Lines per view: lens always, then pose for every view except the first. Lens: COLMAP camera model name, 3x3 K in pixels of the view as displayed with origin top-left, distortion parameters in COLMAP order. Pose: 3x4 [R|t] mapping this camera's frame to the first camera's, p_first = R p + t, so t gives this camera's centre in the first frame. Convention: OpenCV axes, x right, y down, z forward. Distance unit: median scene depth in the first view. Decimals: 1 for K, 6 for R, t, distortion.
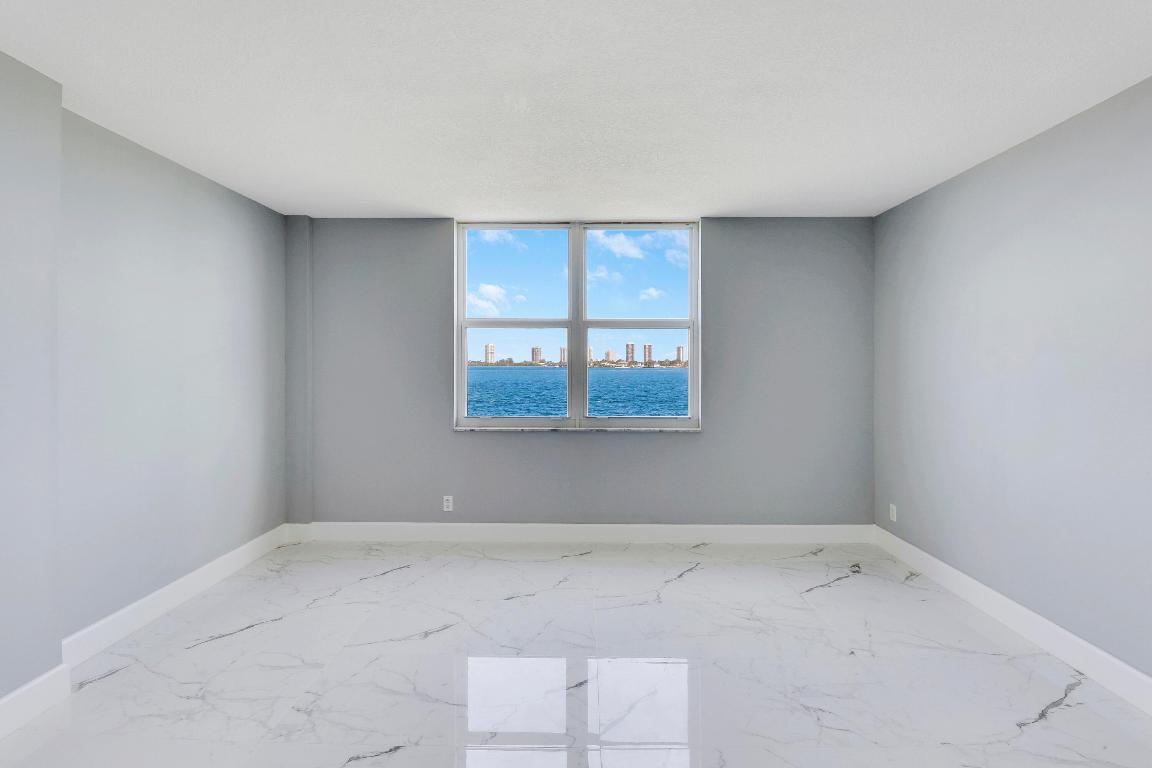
lens RADIAL K [[554.2, 0, 571.0], [0, 554.2, 373.6], [0, 0, 1]] dist [0.001259, -0.004026]
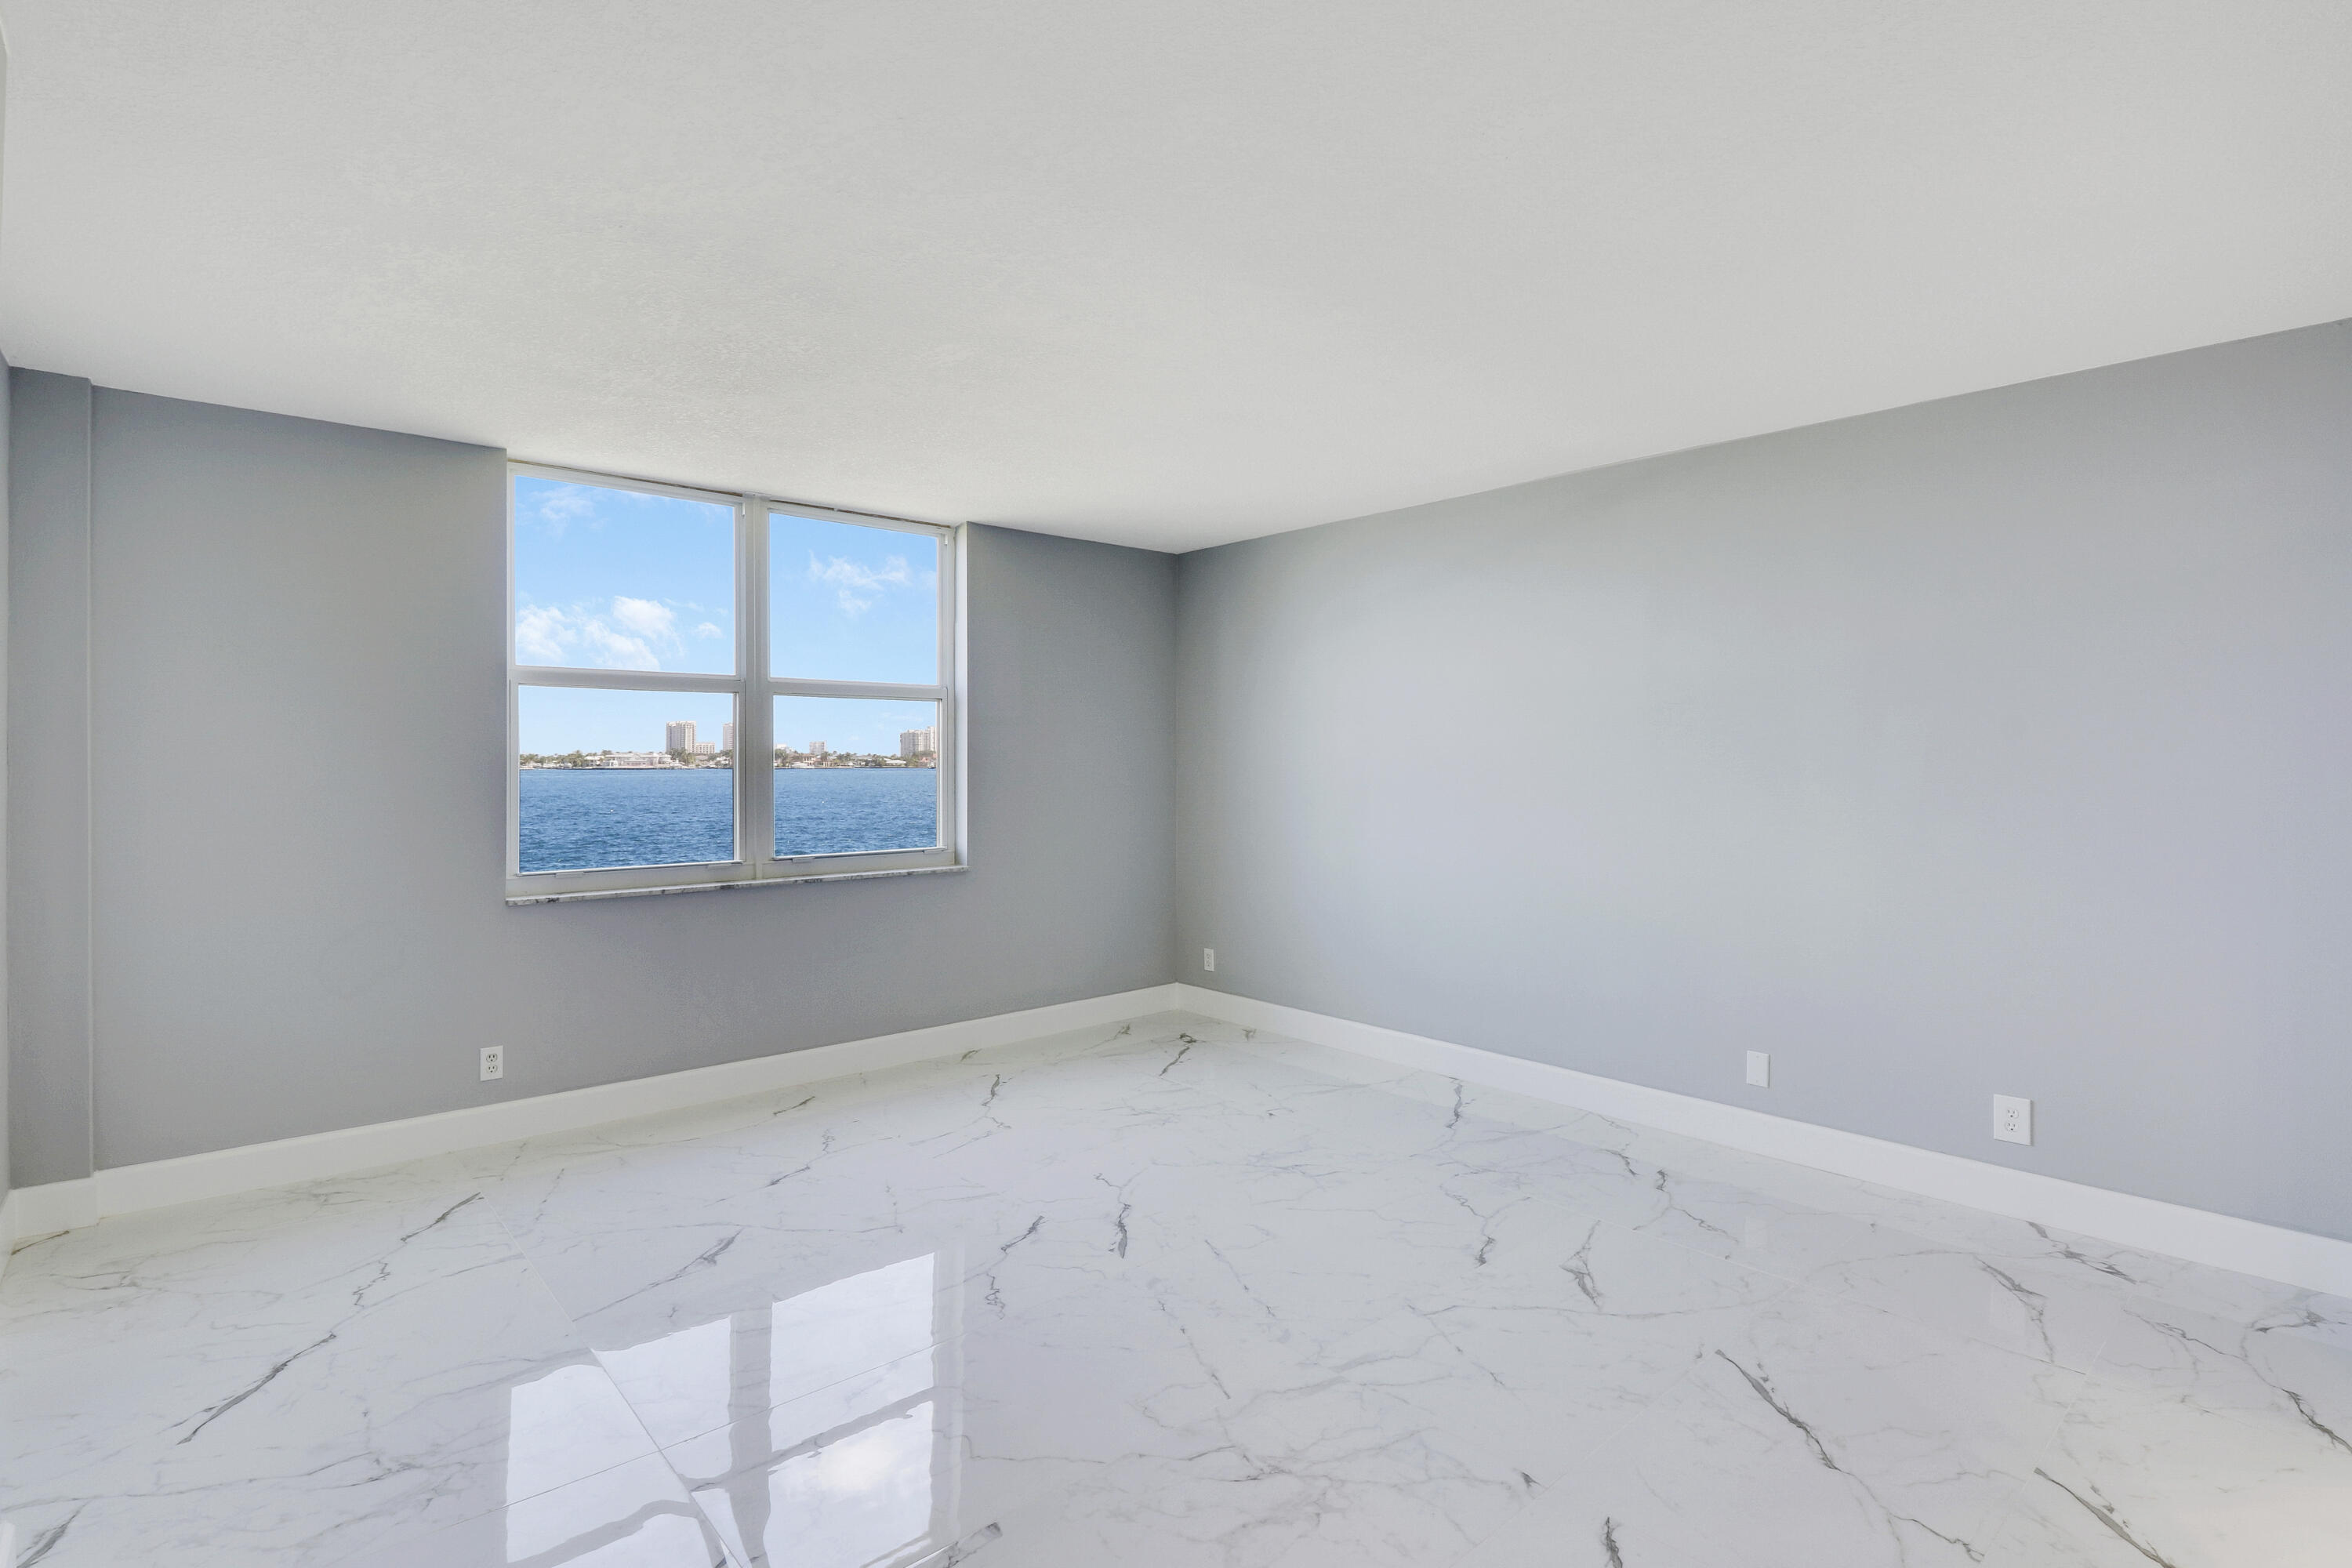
lens RADIAL K [[1131.6, 0, 1178.0], [0, 1131.6, 804.0], [0, 0, 1]] dist [0.001259, -0.004026]
pose [[0.740460, -0.029210, 0.671465, -0.430674], [0.010157, 0.999427, 0.032277, -0.007259], [-0.672024, -0.017080, 0.740333, -0.086600]]
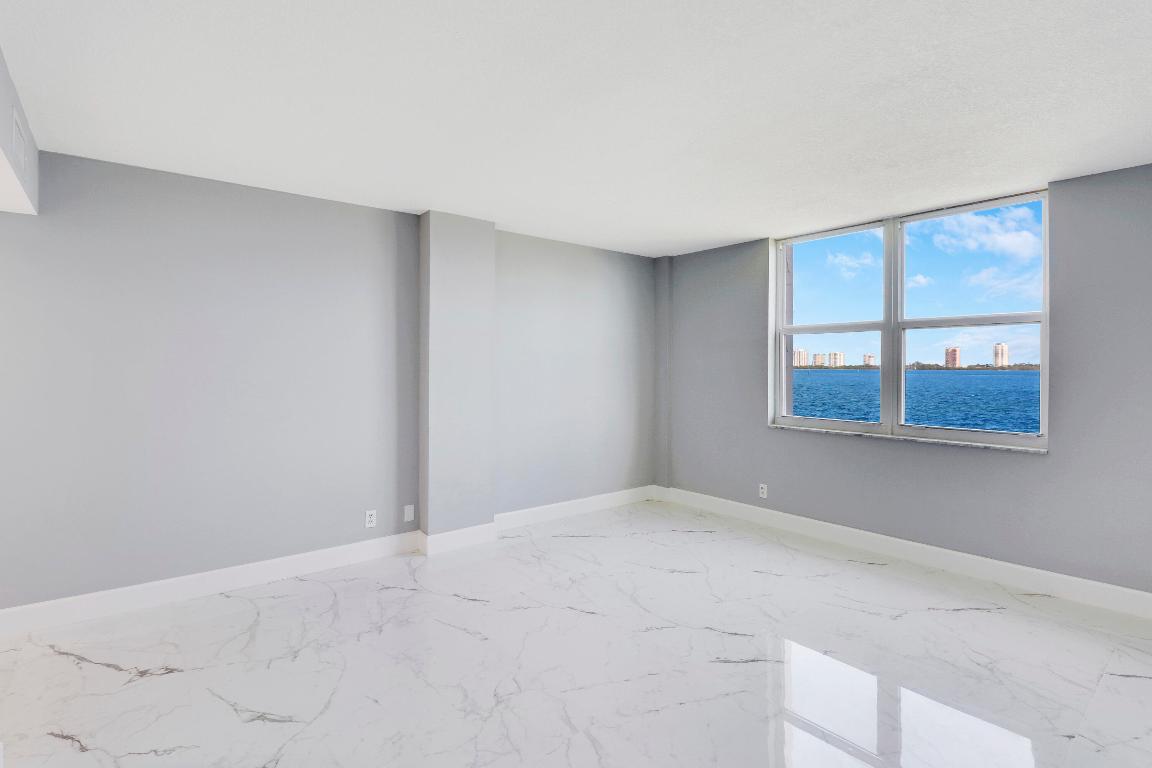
lens RADIAL K [[554.2, 0, 572.8], [0, 554.2, 379.3], [0, 0, 1]] dist [0.001259, -0.004026]
pose [[0.641987, 0.019100, -0.766478, 0.394912], [-0.016792, 0.999800, 0.010850, 0.001001], [0.766532, 0.005906, 0.642179, -0.023865]]
